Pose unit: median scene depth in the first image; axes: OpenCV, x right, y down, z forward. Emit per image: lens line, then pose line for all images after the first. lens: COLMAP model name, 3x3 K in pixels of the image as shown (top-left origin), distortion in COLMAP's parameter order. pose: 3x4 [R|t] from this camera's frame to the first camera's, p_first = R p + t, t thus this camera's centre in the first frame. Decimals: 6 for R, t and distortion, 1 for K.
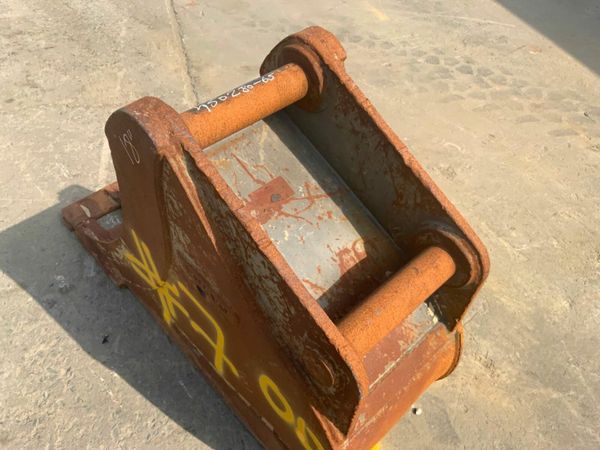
lens RADIAL K [[501.2, 0, 300.0], [0, 501.2, 225.0], [0, 0, 1]] dist [0.074402, -0.148551]
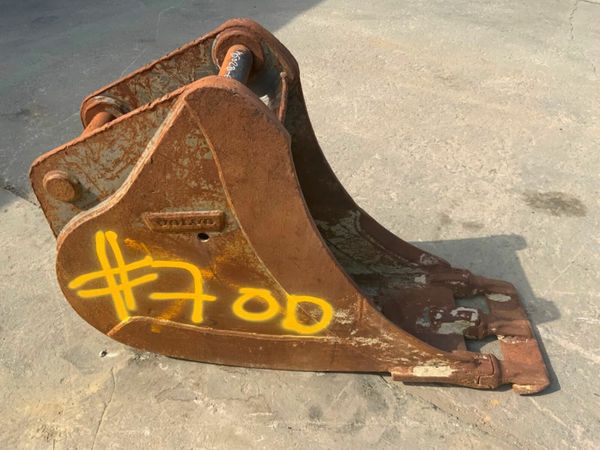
lens RADIAL K [[497.9, 0, 300.0], [0, 497.9, 225.0], [0, 0, 1]] dist [0.120638, -0.261338]
pose [[-0.714170, 0.430394, -0.552017, 0.492752], [-0.526980, 0.188463, 0.828718, -1.027445], [0.460710, 0.882747, 0.092214, 0.995786]]
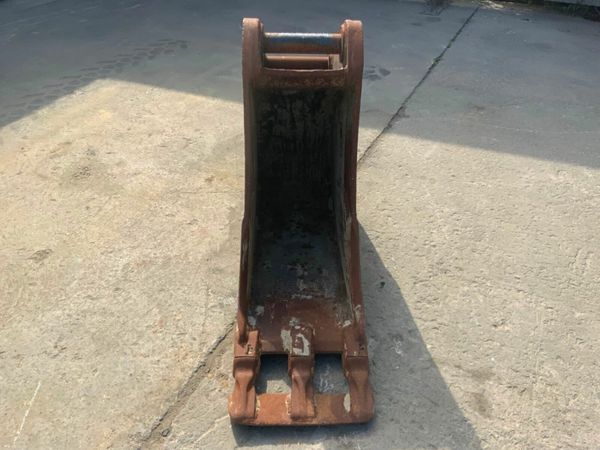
lens RADIAL K [[497.9, 0, 300.0], [0, 497.9, 225.0], [0, 0, 1]] dist [0.120638, -0.261338]
pose [[-0.759247, -0.403042, 0.510980, -1.076989], [0.450975, 0.240255, 0.859592, -1.356493], [-0.469217, 0.883083, -0.000651, 1.255695]]
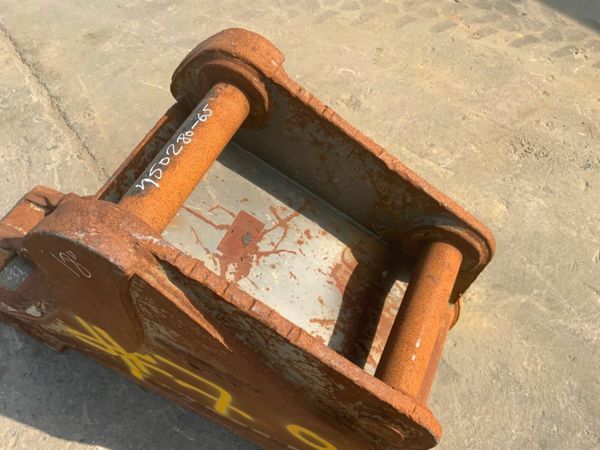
lens RADIAL K [[501.2, 0, 300.0], [0, 501.2, 225.0], [0, 0, 1]] dist [0.074402, -0.148551]
pose [[0.927271, -0.321319, 0.192153, -0.103172], [0.284175, 0.938204, 0.197529, -0.186597], [-0.243748, -0.128558, 0.961280, 0.134558]]
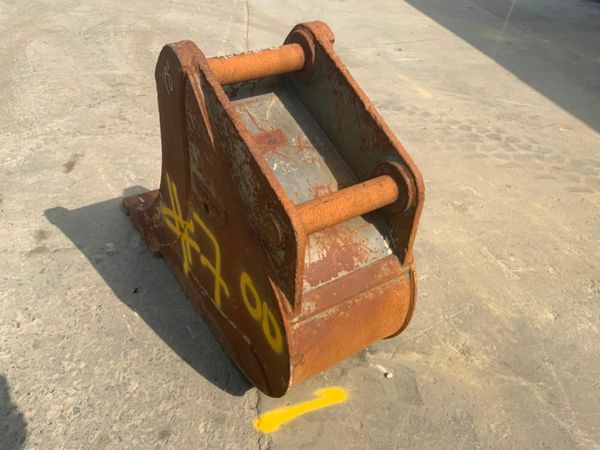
lens RADIAL K [[497.9, 0, 300.0], [0, 497.9, 225.0], [0, 0, 1]] dist [0.120638, -0.261338]
pose [[0.985204, 0.100960, -0.138491, 0.189613], [-0.126812, 0.973009, -0.192802, 0.336417], [0.115288, 0.207512, 0.971415, -0.173599]]
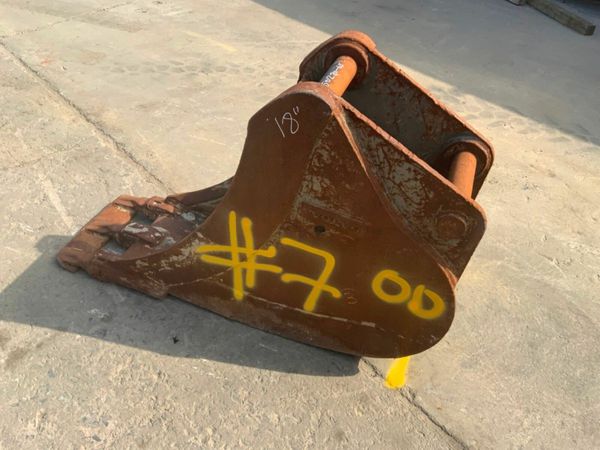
lens RADIAL K [[497.9, 0, 300.0], [0, 497.9, 225.0], [0, 0, 1]] dist [0.120638, -0.261338]
pose [[0.886226, -0.259977, 0.383425, -0.653944], [0.288813, 0.957206, -0.018523, 0.111128], [-0.362202, 0.127154, 0.923386, -0.189806]]
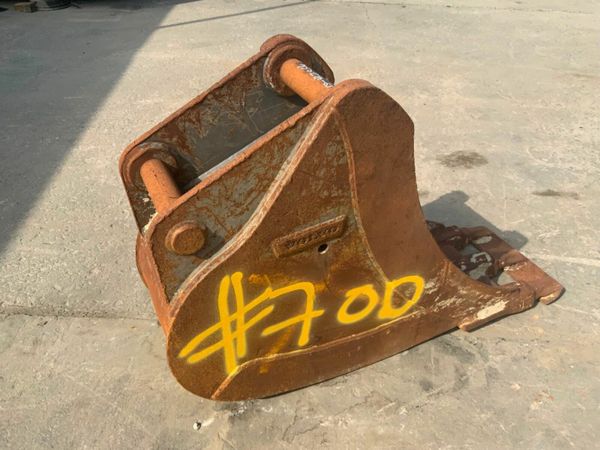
lens RADIAL K [[497.9, 0, 300.0], [0, 497.9, 225.0], [0, 0, 1]] dist [0.120638, -0.261338]
pose [[-0.299725, 0.554669, -0.776213, 0.865822], [-0.703300, 0.421285, 0.572614, -0.627627], [0.644619, 0.717538, 0.263830, 0.679500]]
